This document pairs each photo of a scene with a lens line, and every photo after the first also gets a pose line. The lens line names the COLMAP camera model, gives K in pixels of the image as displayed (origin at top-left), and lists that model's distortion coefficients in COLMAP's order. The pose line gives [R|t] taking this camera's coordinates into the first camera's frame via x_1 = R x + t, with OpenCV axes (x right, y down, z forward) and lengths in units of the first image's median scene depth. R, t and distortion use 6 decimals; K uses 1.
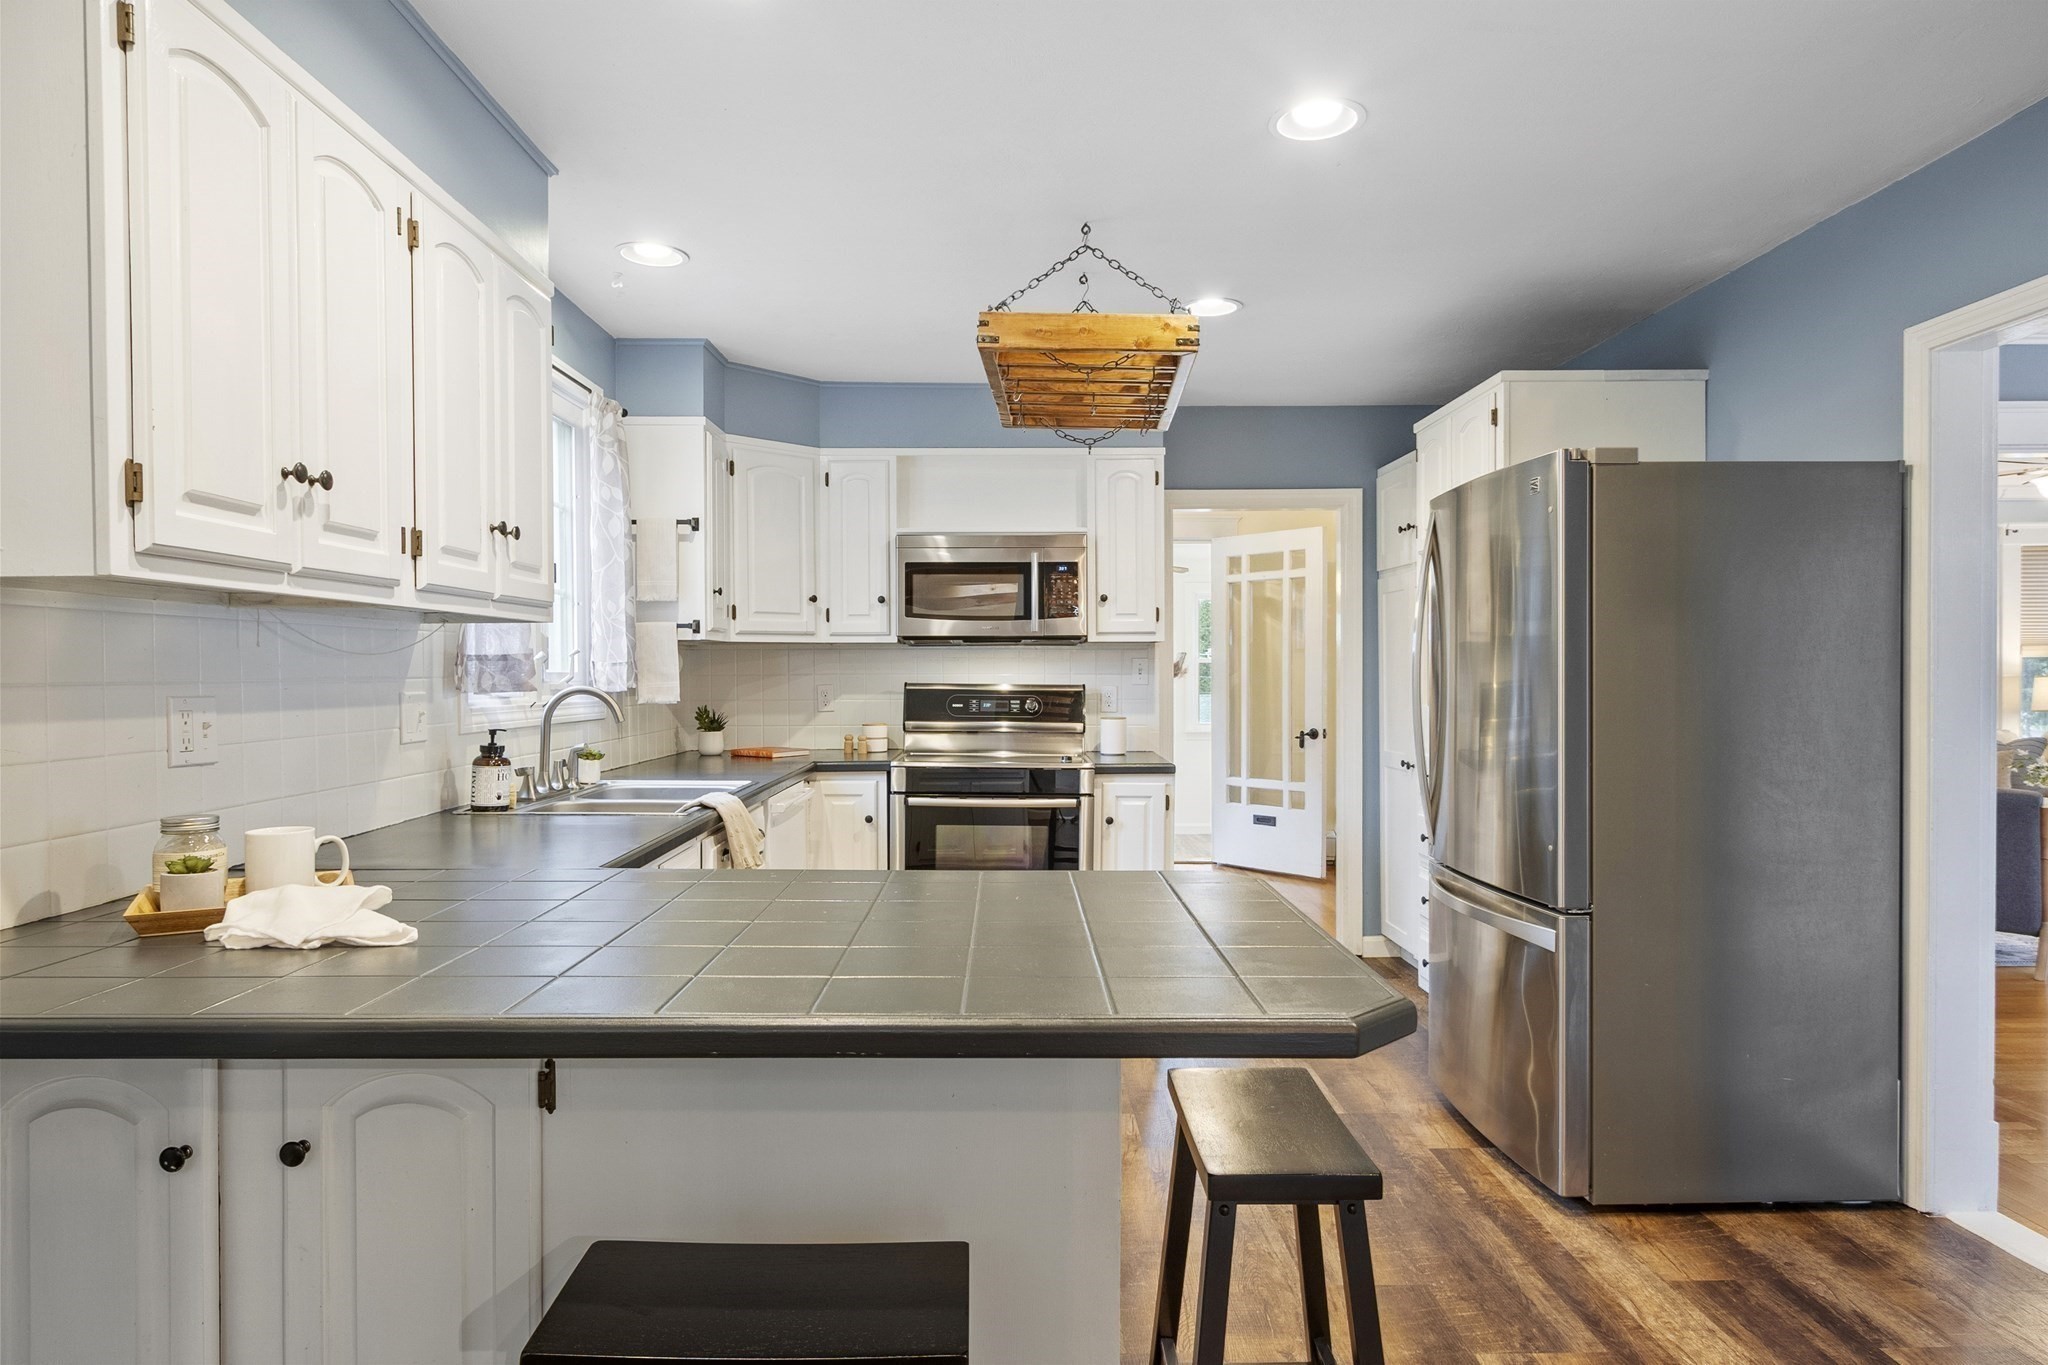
lens RADIAL K [[1195.8, 0, 1012.6], [0, 1195.8, 690.7], [0, 0, 1]] dist [0.011907, -0.007450]
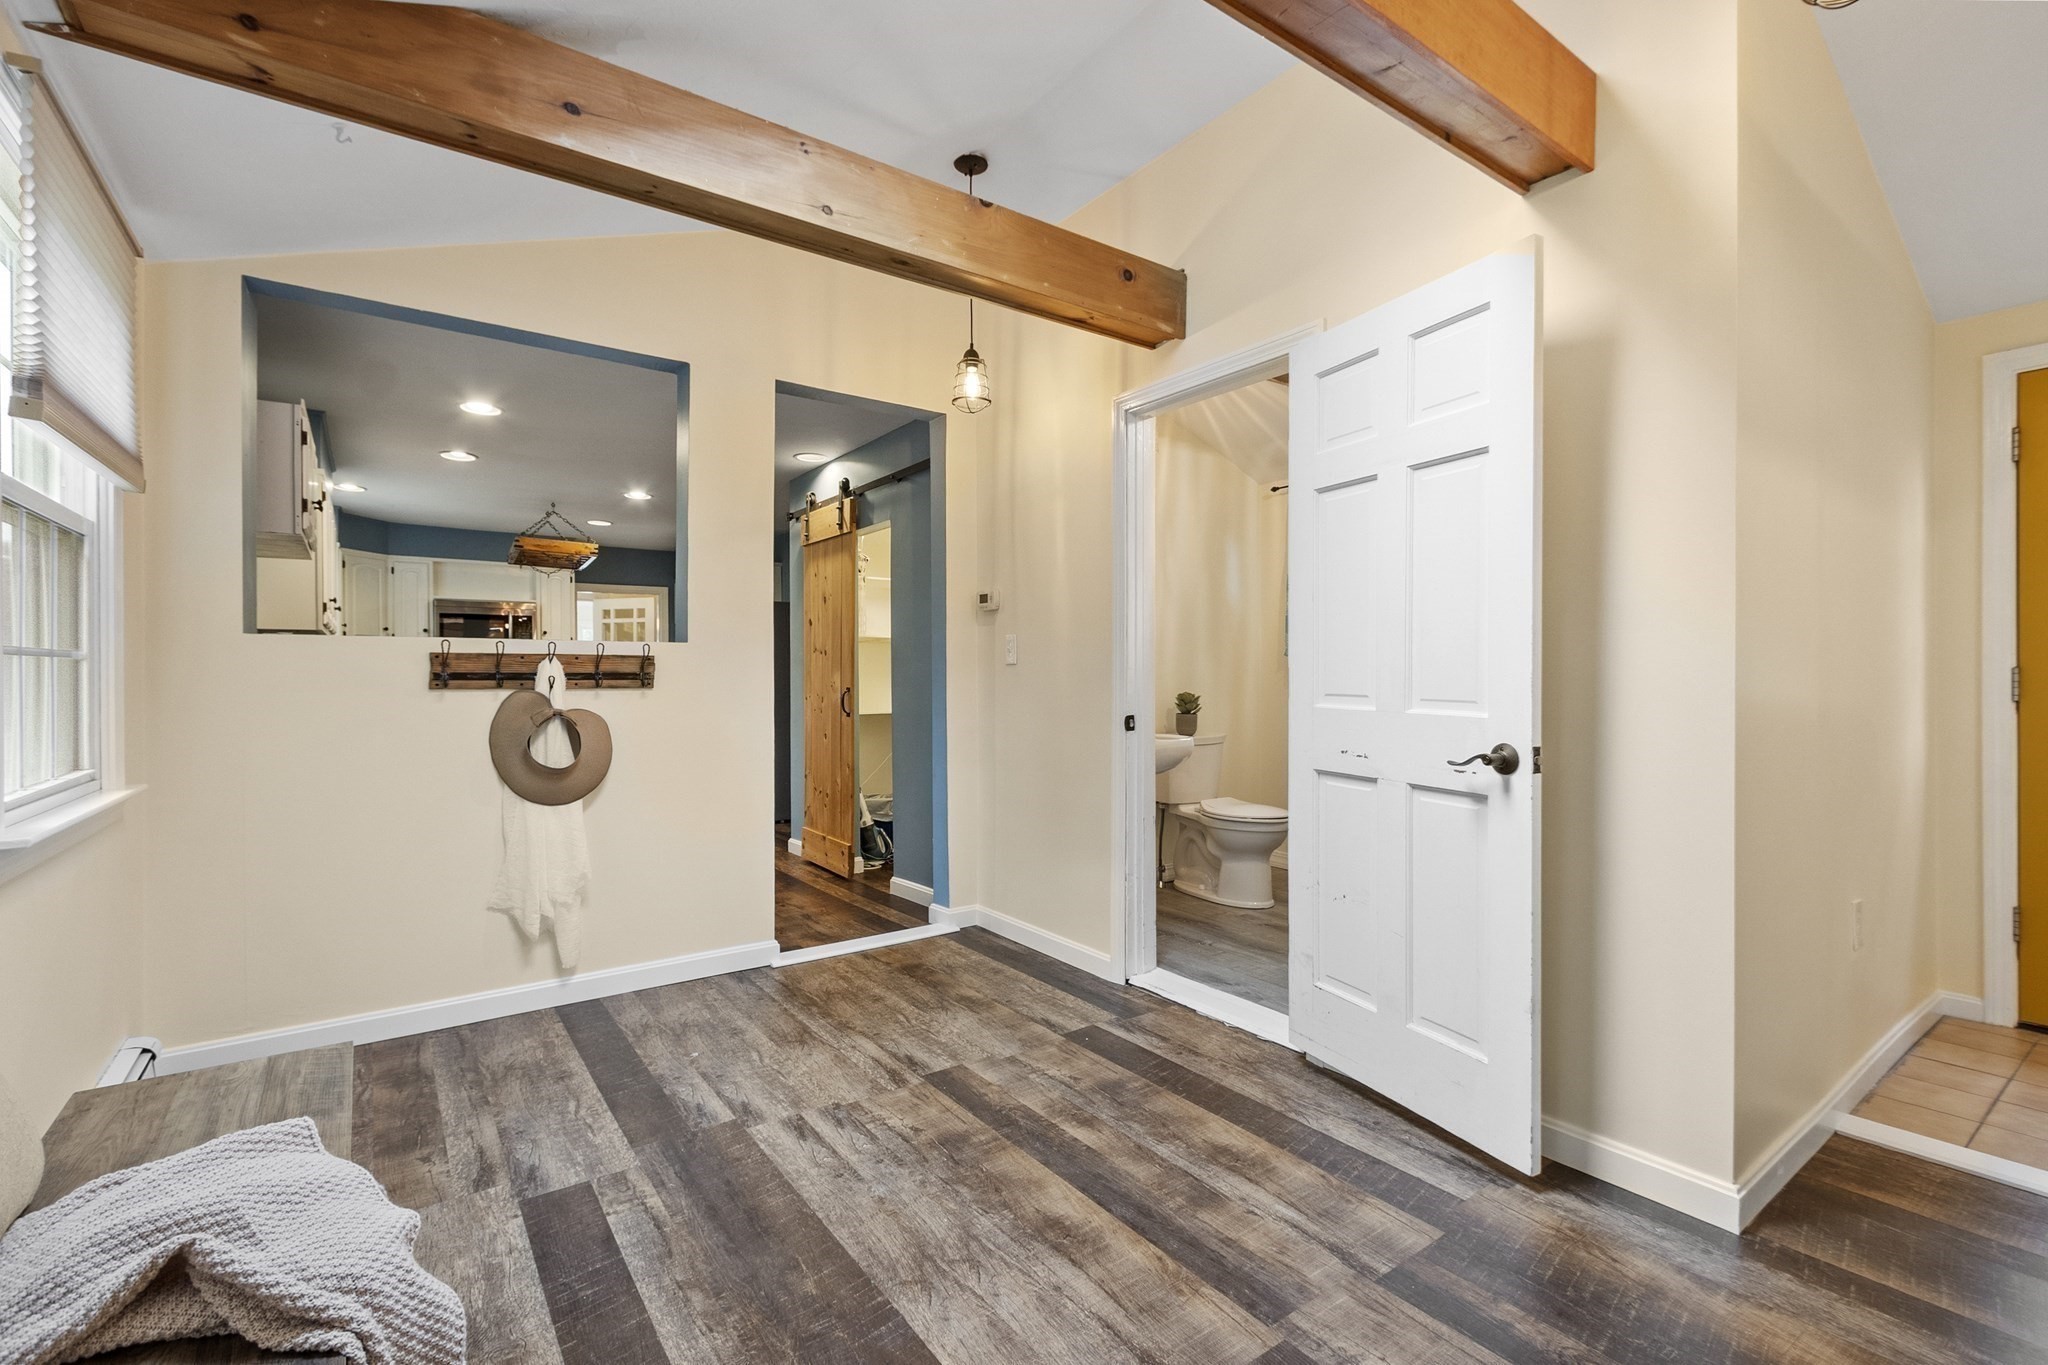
lens RADIAL K [[906.4, 0, 1006.8], [0, 906.4, 675.8], [0, 0, 1]] dist [0.001599, -0.000168]
pose [[0.822944, 0.001225, 0.568121, -0.289145], [0.011855, 0.999743, -0.019328, 0.074272], [-0.567999, 0.022641, 0.822718, -1.435047]]
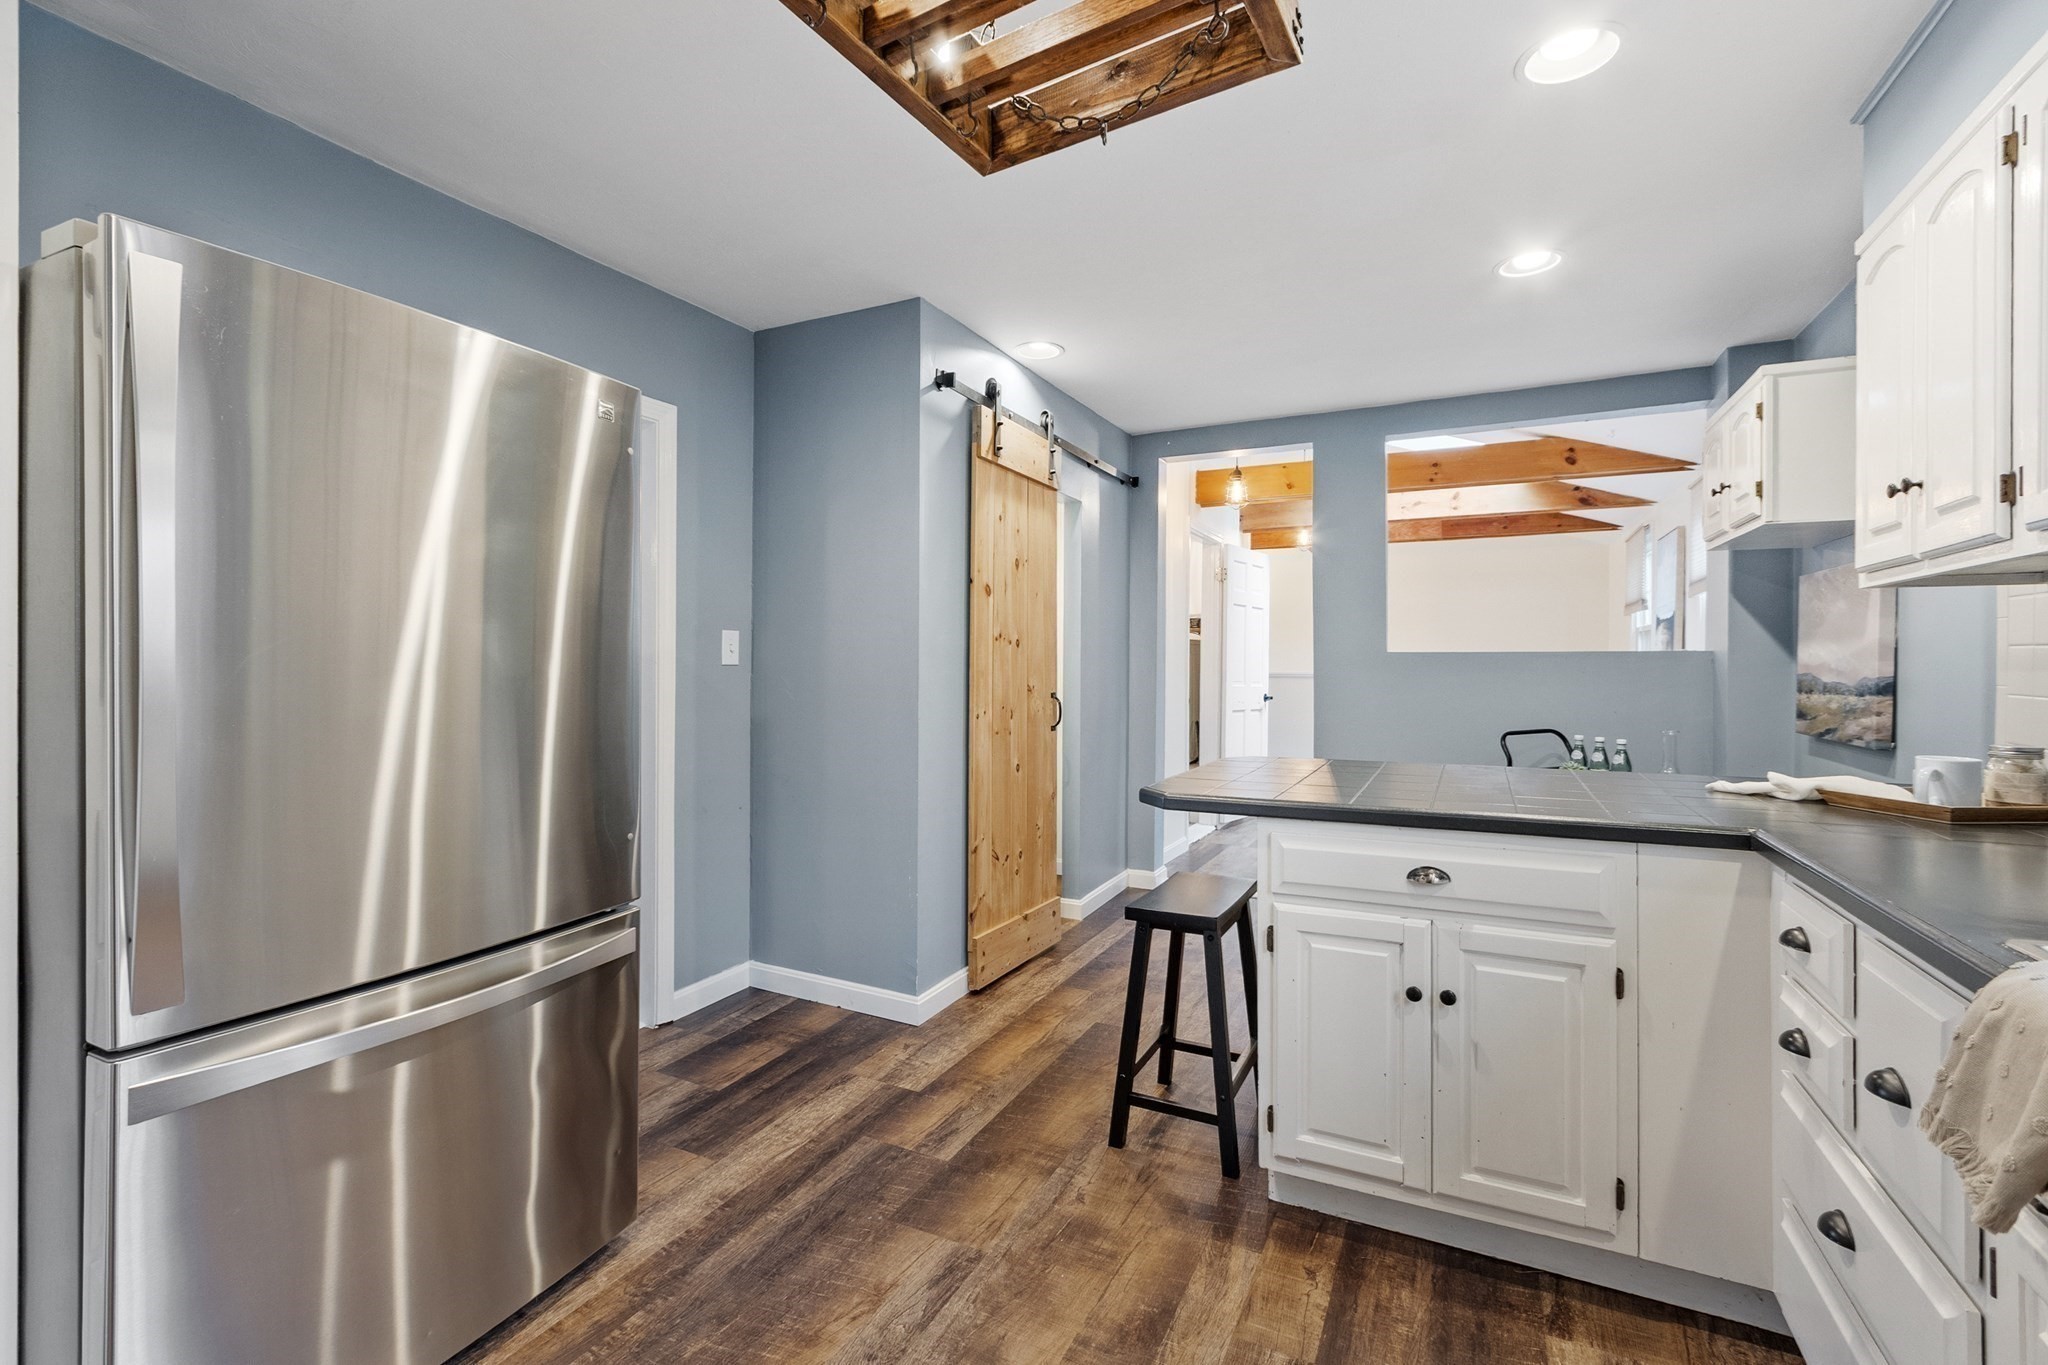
lens RADIAL K [[906.4, 0, 1019.2], [0, 906.4, 664.0], [0, 0, 1]] dist [0.001599, -0.000168]
pose [[-0.890576, -0.000360, 0.454835, -0.104747], [0.006818, 0.999877, 0.014141, -0.002476], [-0.454784, 0.015695, -0.890464, 1.434383]]
